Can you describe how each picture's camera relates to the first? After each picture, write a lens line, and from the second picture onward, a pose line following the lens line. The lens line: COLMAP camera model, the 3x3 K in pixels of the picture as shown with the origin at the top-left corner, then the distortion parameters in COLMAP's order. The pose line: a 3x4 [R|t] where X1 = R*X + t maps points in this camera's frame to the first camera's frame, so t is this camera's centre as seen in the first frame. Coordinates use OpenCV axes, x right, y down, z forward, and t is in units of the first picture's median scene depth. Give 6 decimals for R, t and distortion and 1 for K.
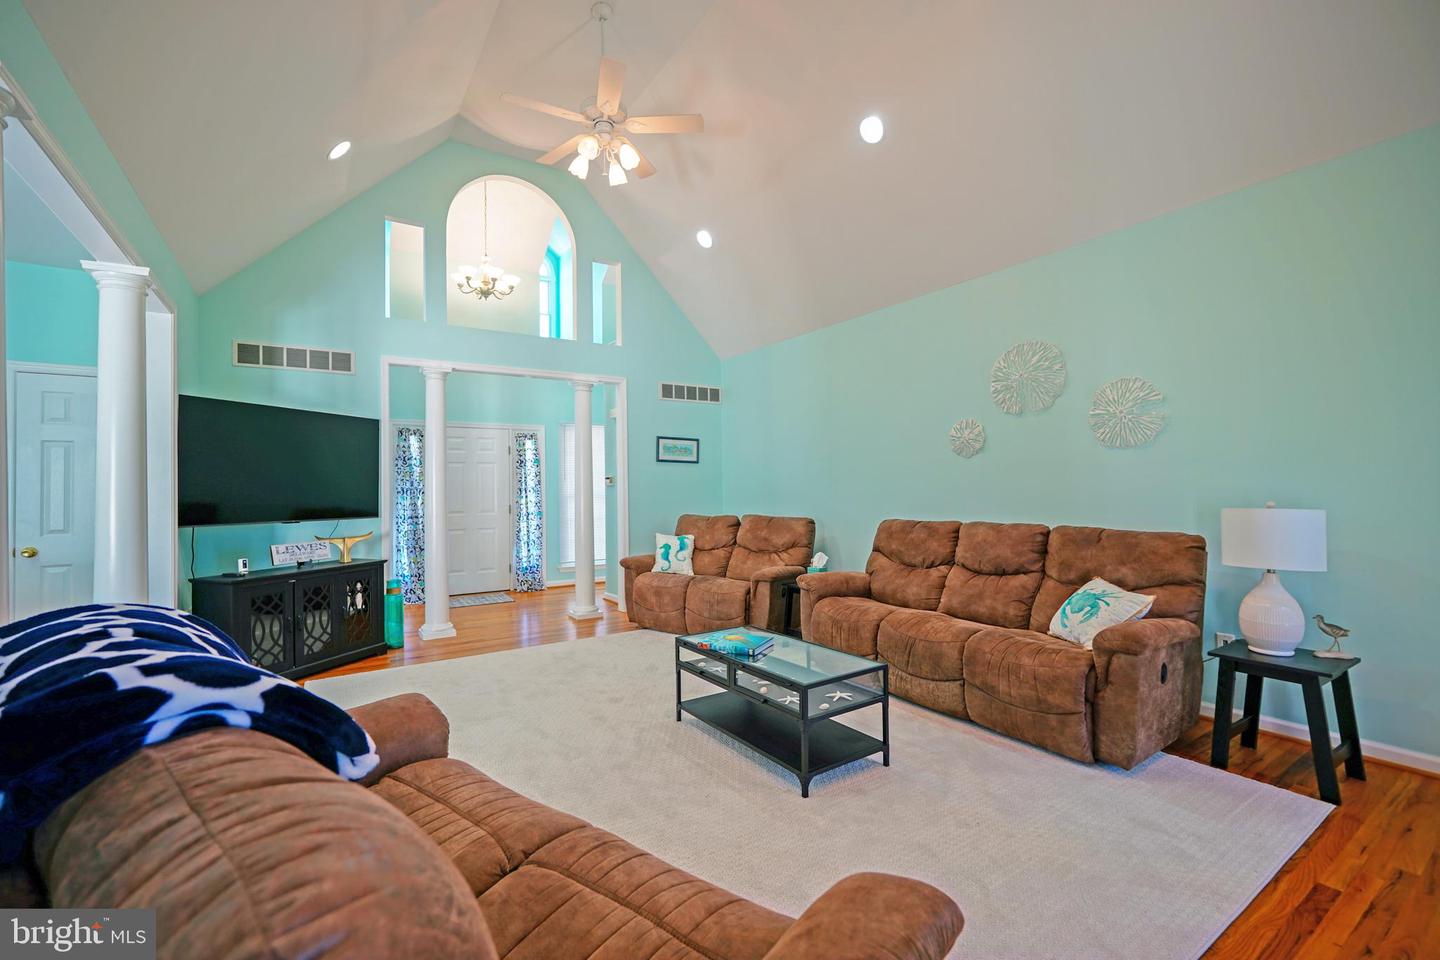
lens RADIAL K [[611.7, 0, 710.6], [0, 611.7, 481.1], [0, 0, 1]] dist [-0.006114, 0.004570]
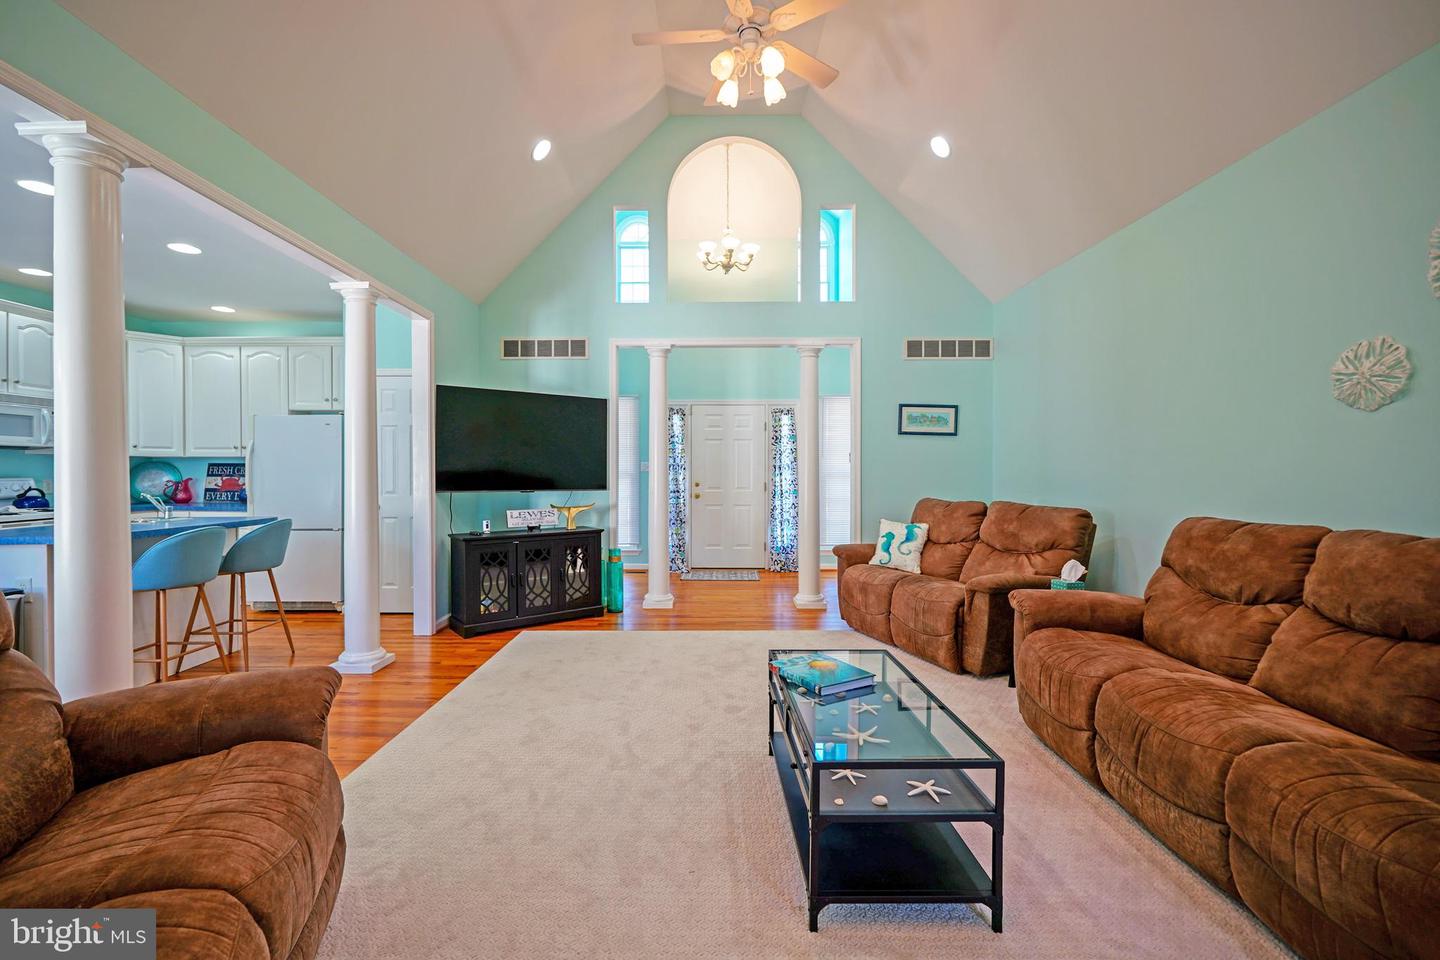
lens RADIAL K [[611.7, 0, 706.5], [0, 611.7, 478.5], [0, 0, 1]] dist [-0.006114, 0.004570]
pose [[0.833936, 0.019640, -0.551512, 0.209272], [-0.004150, 0.999561, 0.029321, 0.007324], [0.551846, -0.022164, 0.833652, 0.204587]]
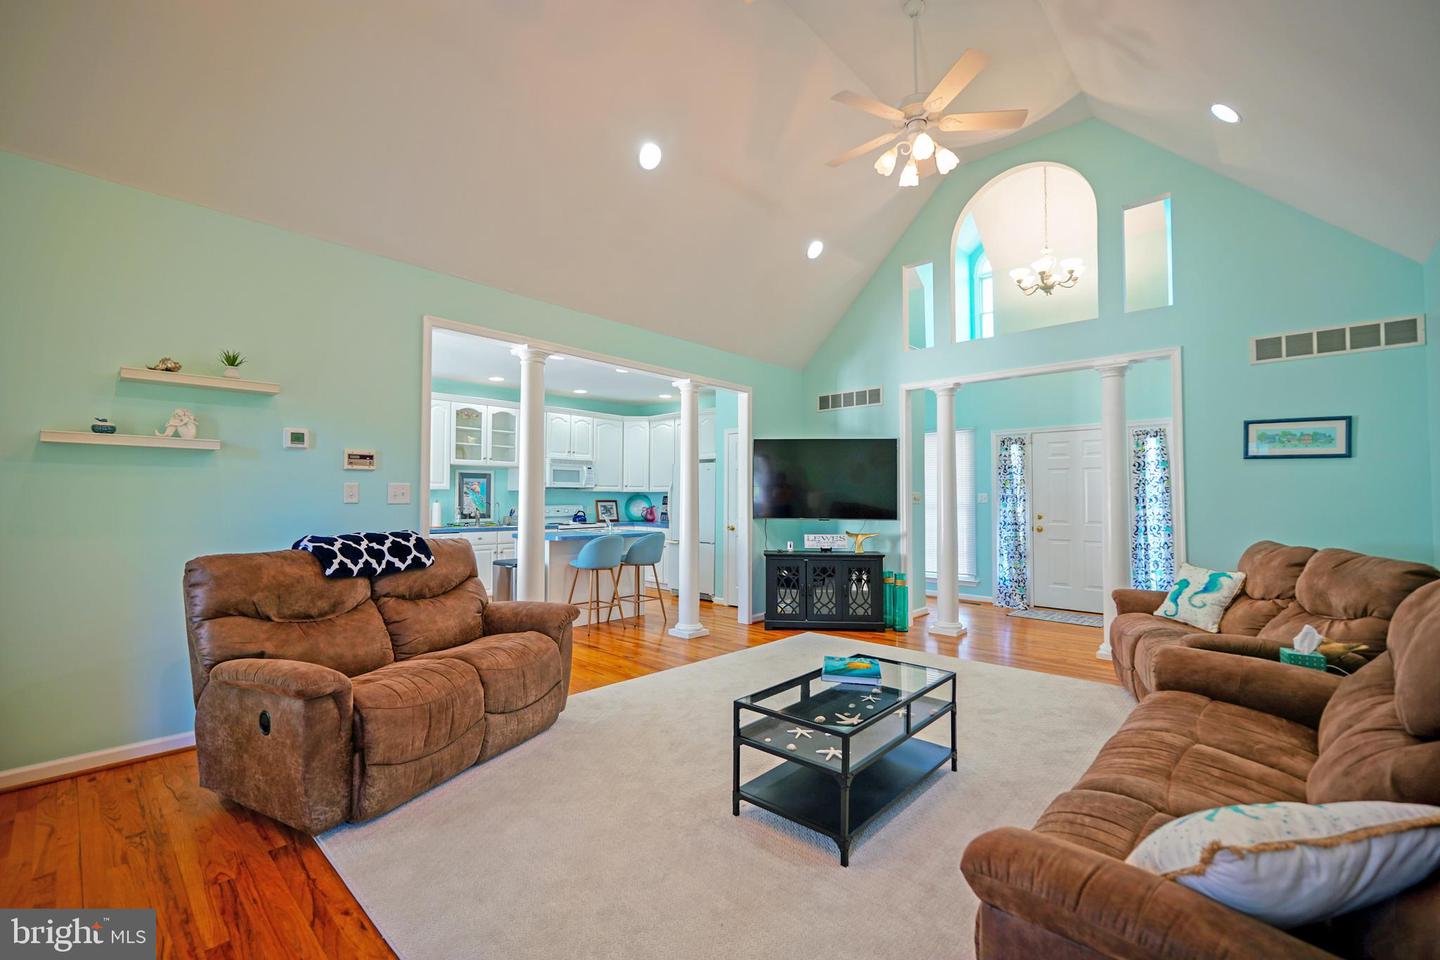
lens RADIAL K [[611.7, 0, 706.6], [0, 611.7, 482.2], [0, 0, 1]] dist [-0.006114, 0.004570]
pose [[0.234917, -0.012623, -0.971933, 0.562597], [0.006737, 0.999913, -0.011358, -0.004181], [0.971992, -0.003880, 0.234982, 0.368558]]
